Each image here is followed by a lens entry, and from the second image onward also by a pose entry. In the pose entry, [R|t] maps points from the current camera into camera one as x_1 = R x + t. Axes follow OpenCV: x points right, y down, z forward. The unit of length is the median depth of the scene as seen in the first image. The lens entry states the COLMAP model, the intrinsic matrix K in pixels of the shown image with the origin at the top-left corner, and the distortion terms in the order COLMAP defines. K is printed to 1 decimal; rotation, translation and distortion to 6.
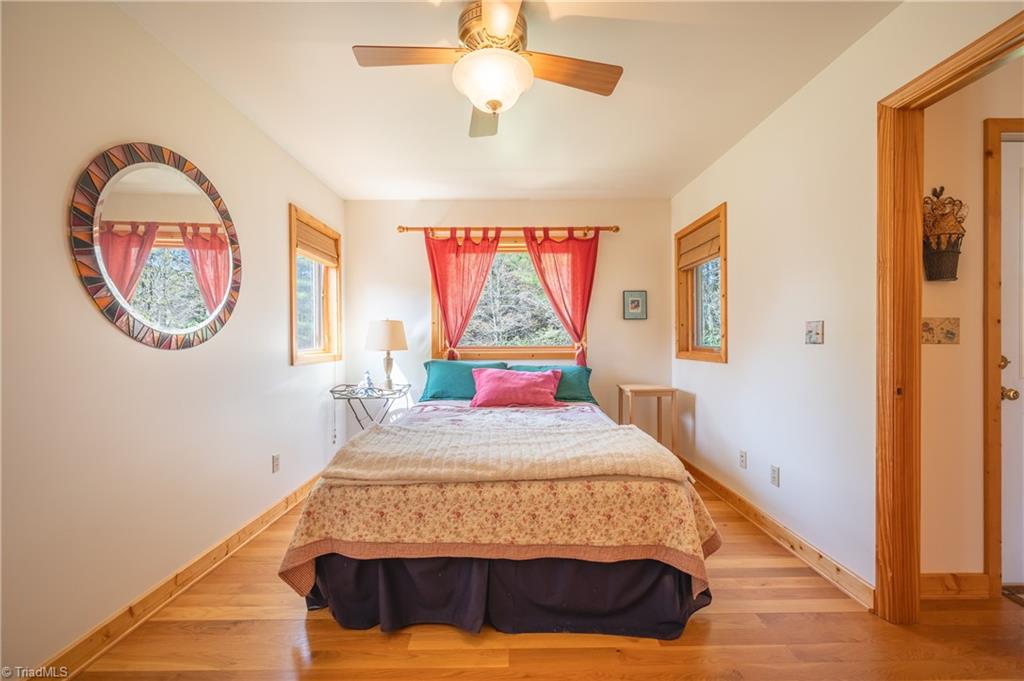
lens RADIAL K [[406.0, 0, 512.7], [0, 406.0, 340.0], [0, 0, 1]] dist [0.001222, 0.000010]
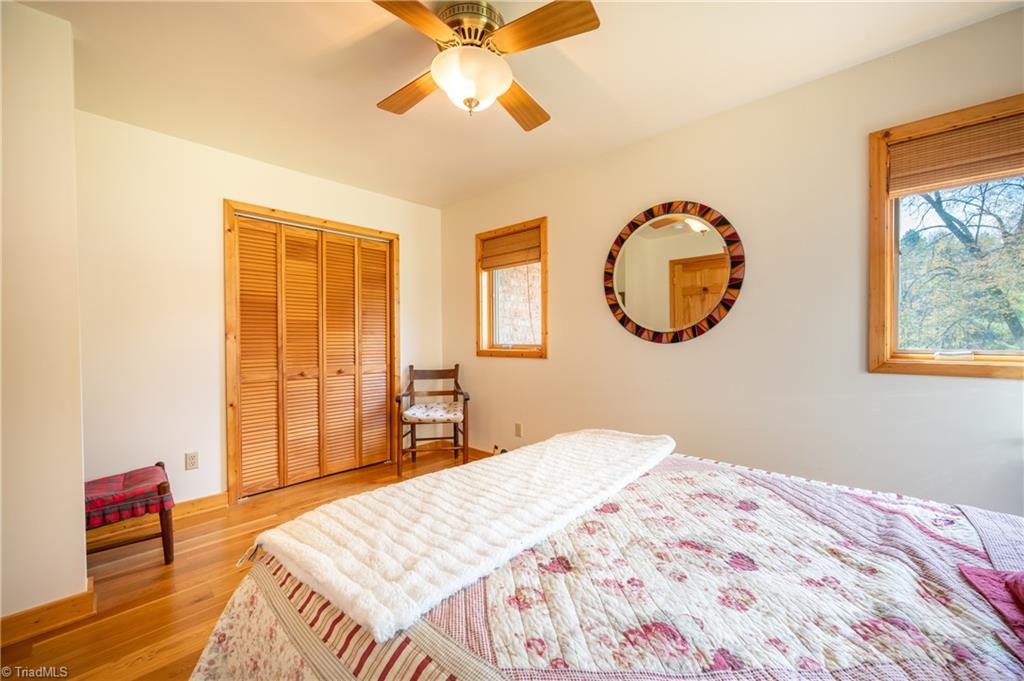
lens RADIAL K [[406.0, 0, 512.5], [0, 406.0, 341.0], [0, 0, 1]] dist [0.001222, 0.000010]
pose [[-0.685312, 0.016875, -0.728054, 0.651208], [0.010163, 0.999856, 0.013609, -0.008717], [0.728179, 0.001927, -0.685385, 1.817522]]
